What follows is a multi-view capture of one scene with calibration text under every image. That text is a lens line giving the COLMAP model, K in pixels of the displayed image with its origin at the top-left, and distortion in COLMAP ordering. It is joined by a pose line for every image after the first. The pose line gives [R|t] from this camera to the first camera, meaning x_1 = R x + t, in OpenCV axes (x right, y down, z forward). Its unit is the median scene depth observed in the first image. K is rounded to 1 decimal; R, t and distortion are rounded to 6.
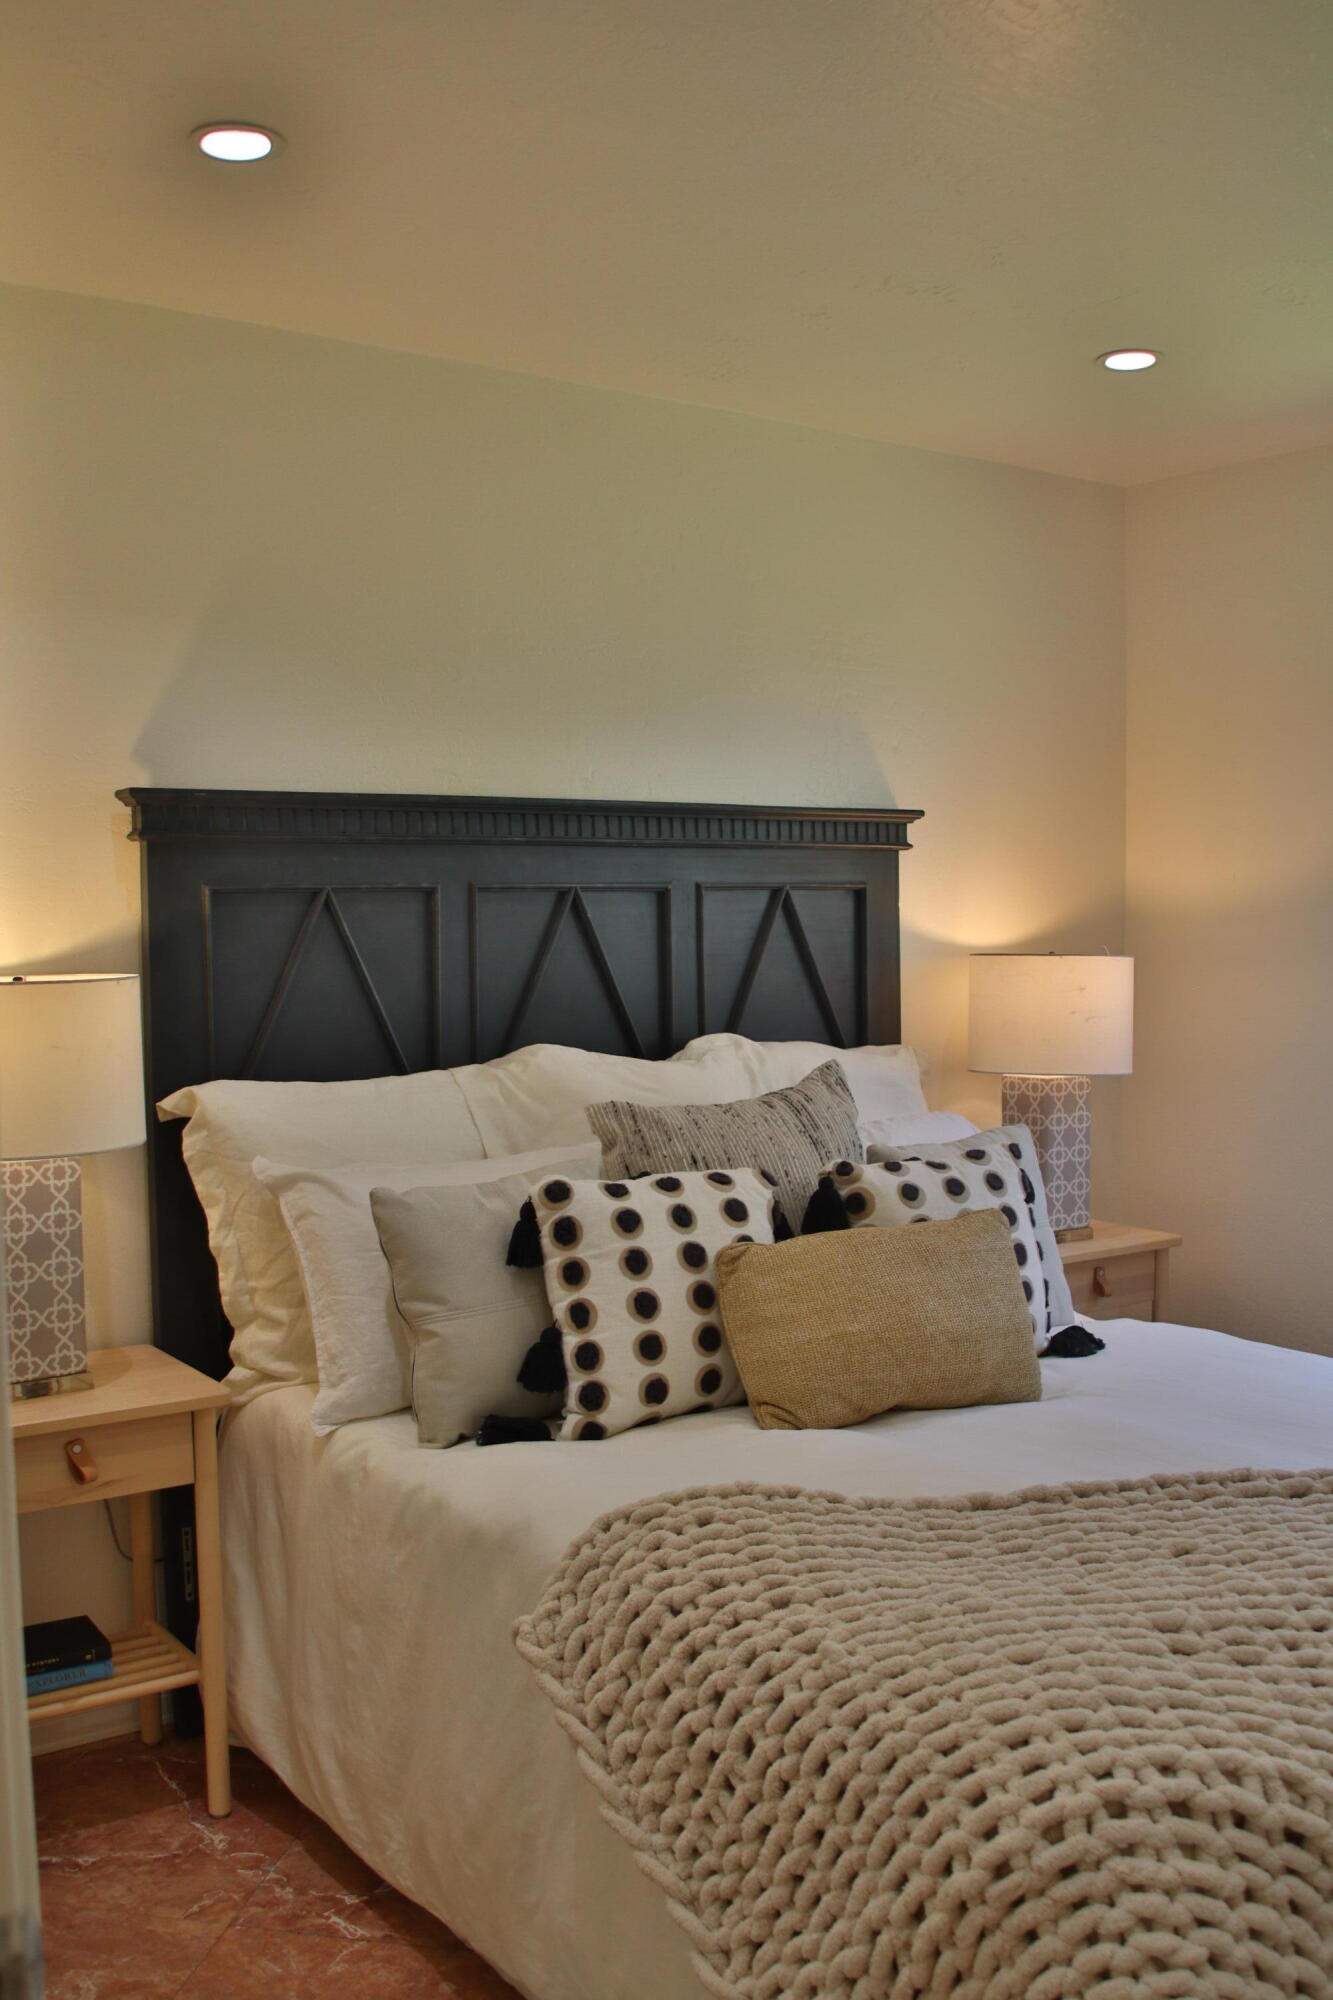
lens RADIAL K [[1867.8, 0, 681.6], [0, 1867.8, 1015.9], [0, 0, 1]] dist [-0.158456, 0.119614]
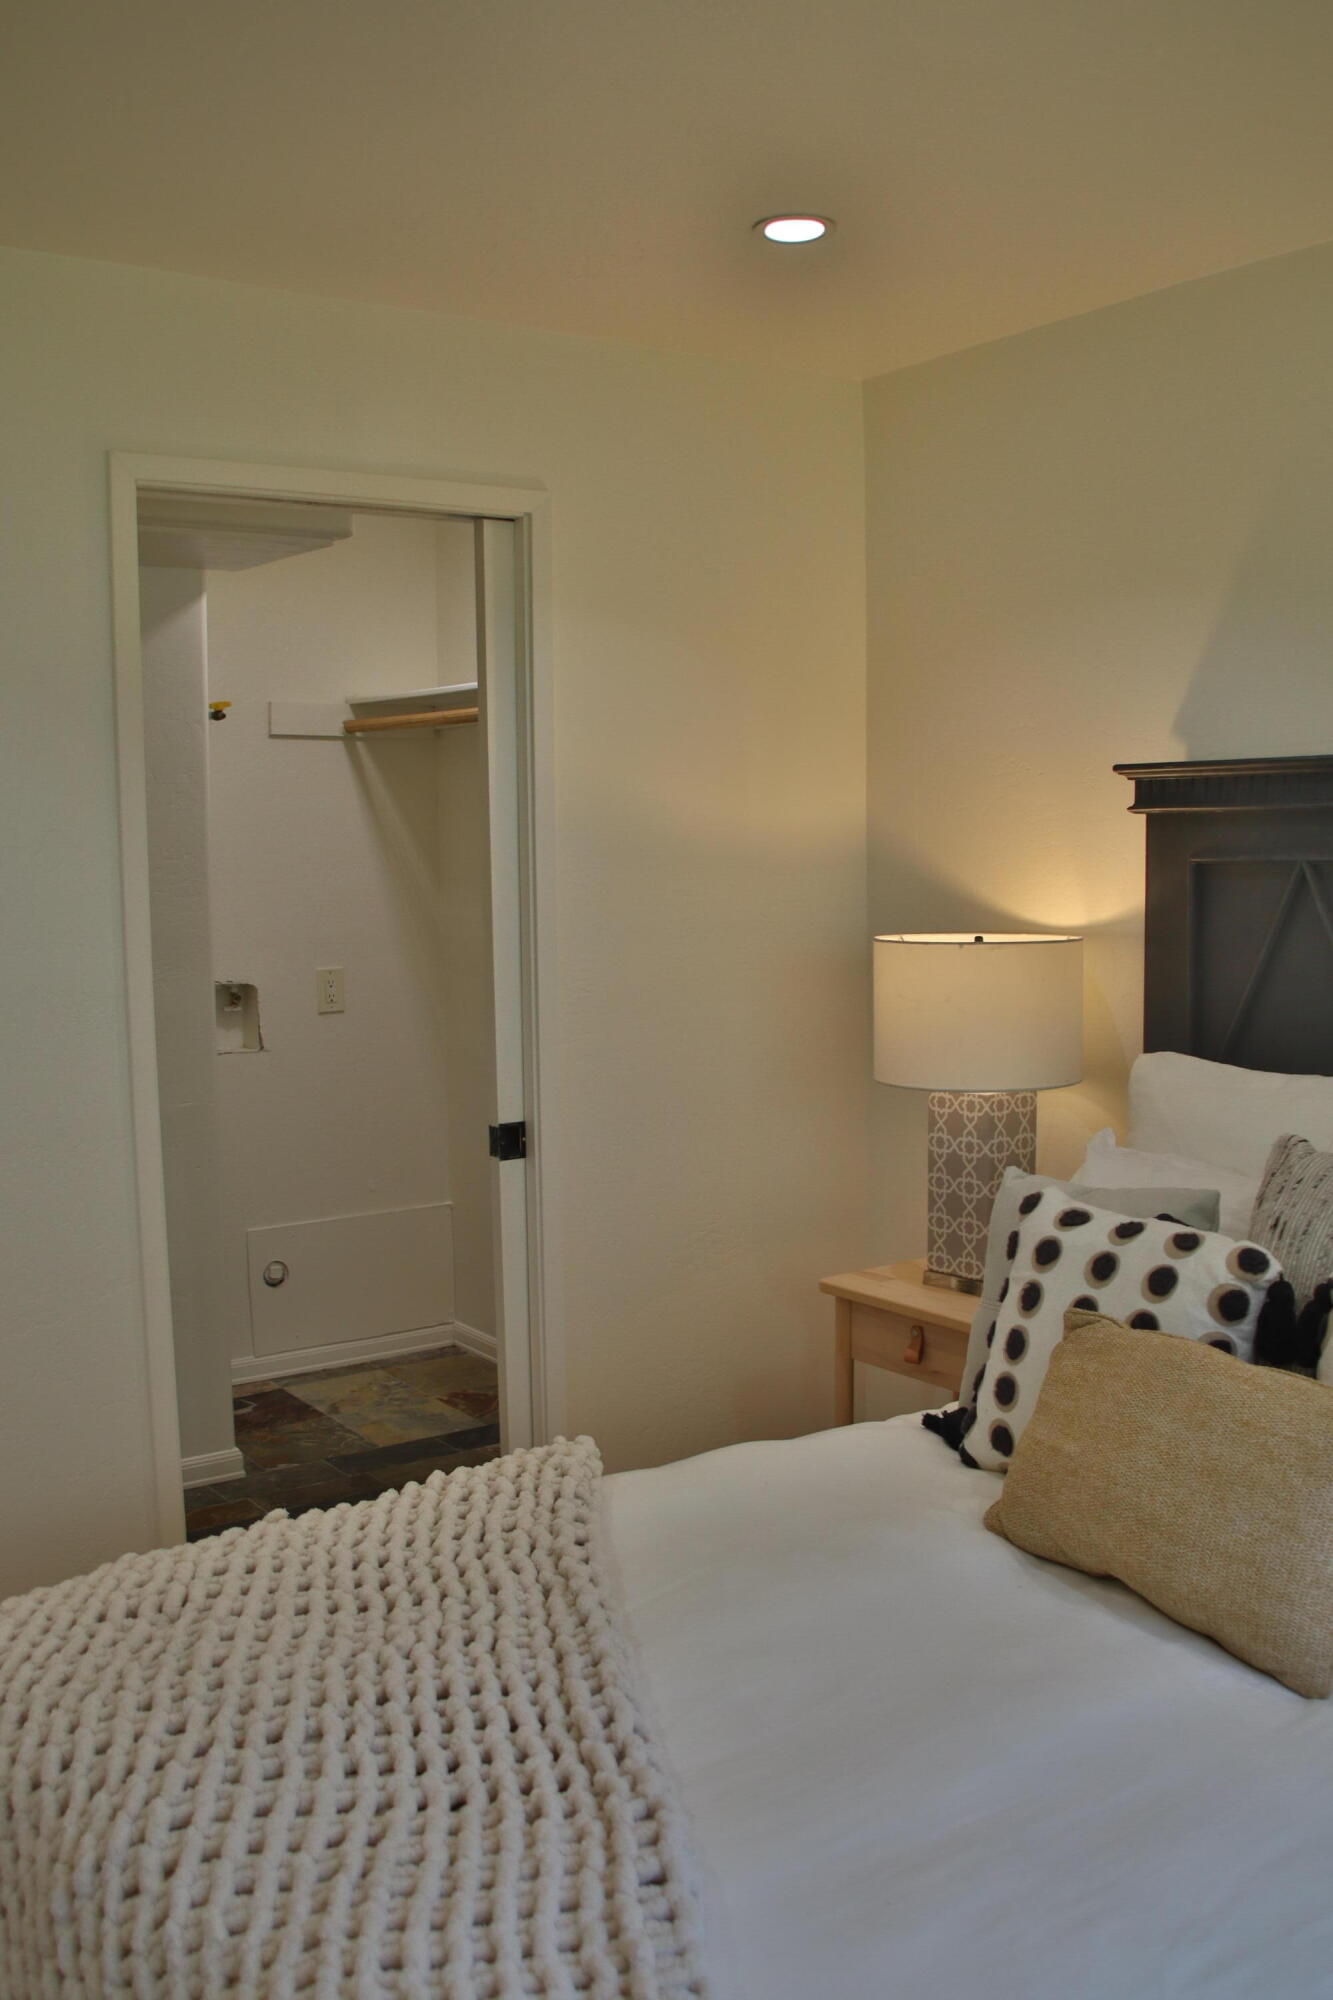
lens RADIAL K [[1867.8, 0, 681.6], [0, 1867.8, 1015.9], [0, 0, 1]] dist [-0.158456, 0.119614]
pose [[0.015491, 0.111426, -0.993652, 0.825125], [-0.029254, 0.993396, 0.110942, -0.097406], [0.999452, 0.027350, 0.018648, 0.785460]]
